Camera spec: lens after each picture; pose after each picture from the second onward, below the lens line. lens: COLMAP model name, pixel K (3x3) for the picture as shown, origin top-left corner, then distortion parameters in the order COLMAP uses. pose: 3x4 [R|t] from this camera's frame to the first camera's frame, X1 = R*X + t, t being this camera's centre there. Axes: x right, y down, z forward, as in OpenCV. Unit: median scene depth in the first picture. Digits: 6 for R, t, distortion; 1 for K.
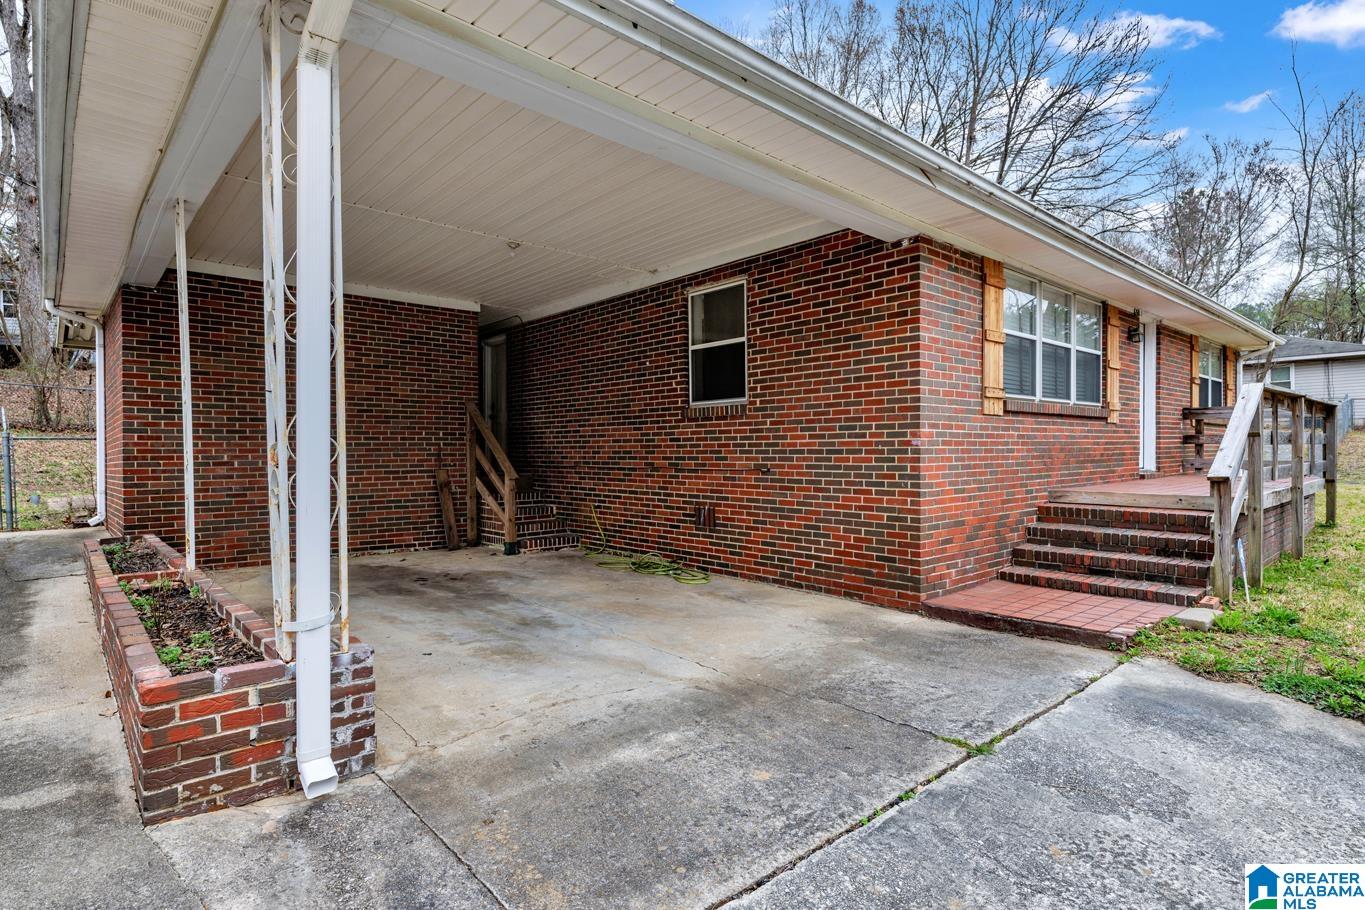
lens RADIAL K [[706.2, 0, 683.3], [0, 706.2, 459.1], [0, 0, 1]] dist [0.000486, 0.000114]
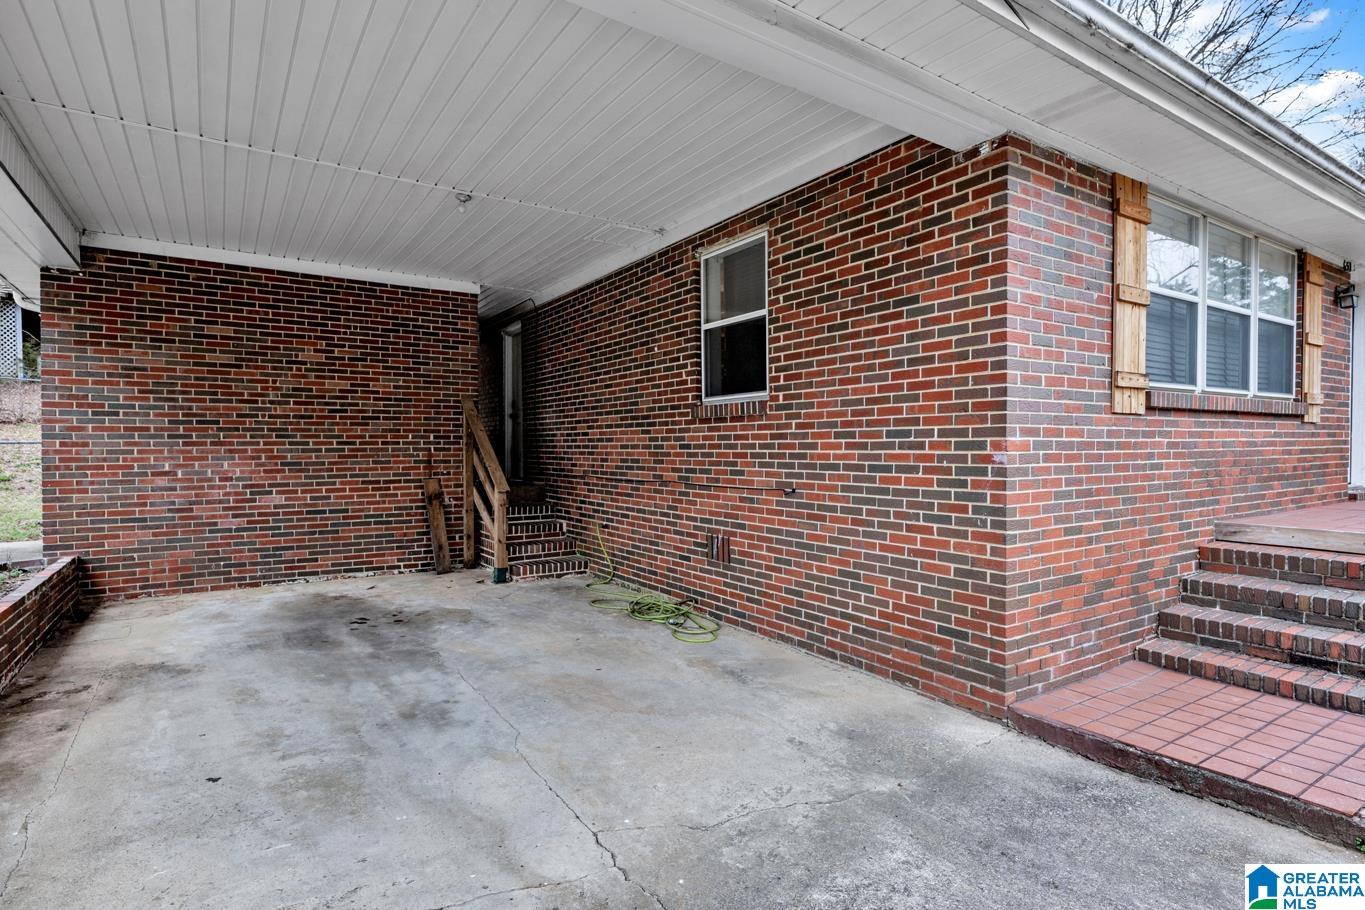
lens RADIAL K [[706.2, 0, 683.3], [0, 706.2, 459.1], [0, 0, 1]] dist [0.000486, 0.000114]
pose [[0.989492, 0.004476, -0.144520, 0.102768], [-0.003533, 0.999971, 0.006784, -0.019593], [0.144546, -0.006202, 0.989479, 0.241142]]
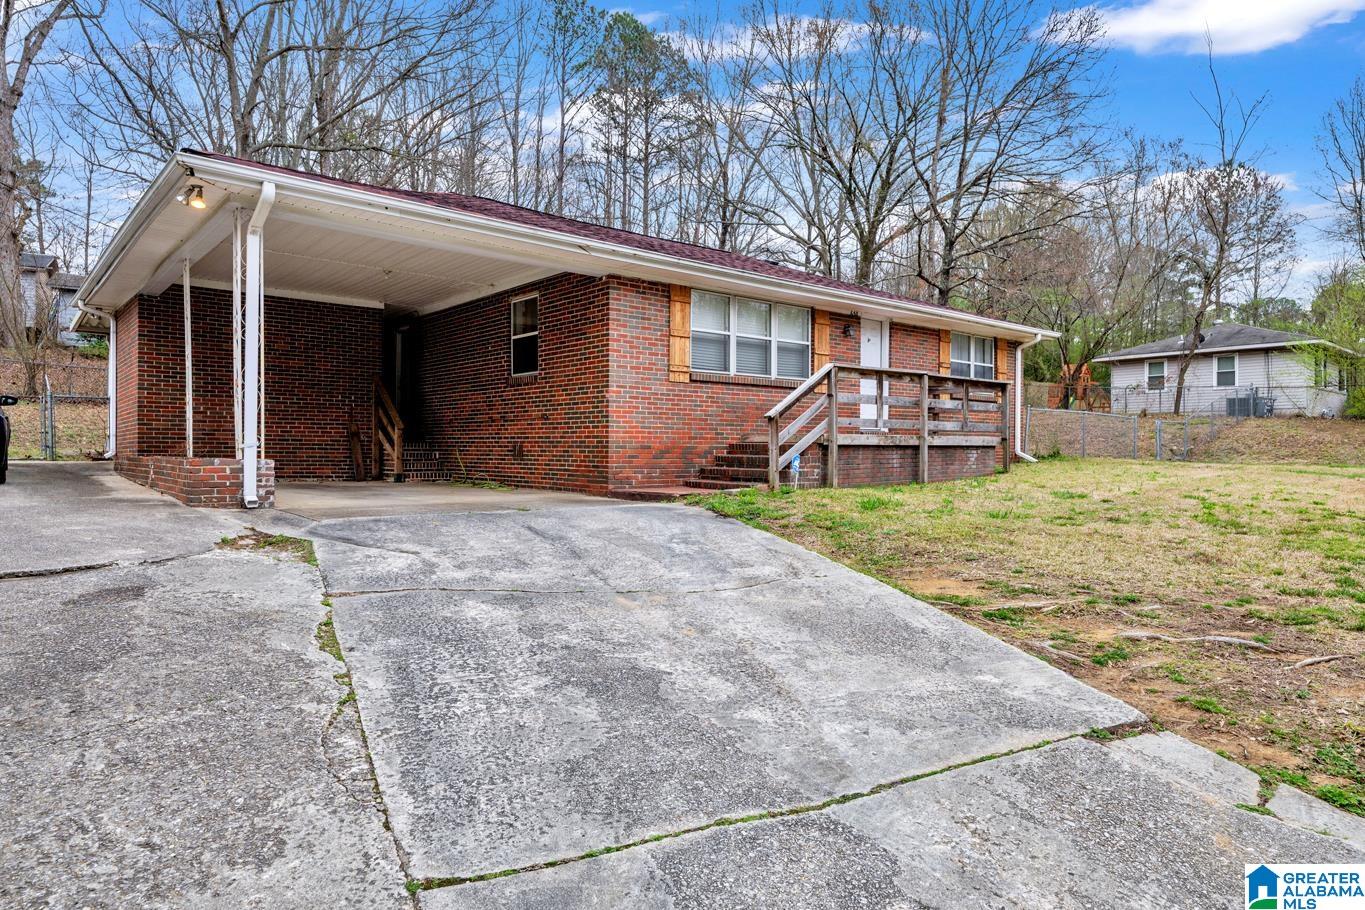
lens RADIAL K [[830.4, 0, 683.9], [0, 830.4, 457.0], [0, 0, 1]] dist [-0.000933, 0.001385]
pose [[0.999646, 0.011736, -0.023893, 0.423602], [-0.011803, 0.999927, -0.002671, 0.094993], [0.023860, 0.002953, 0.999711, -0.746789]]
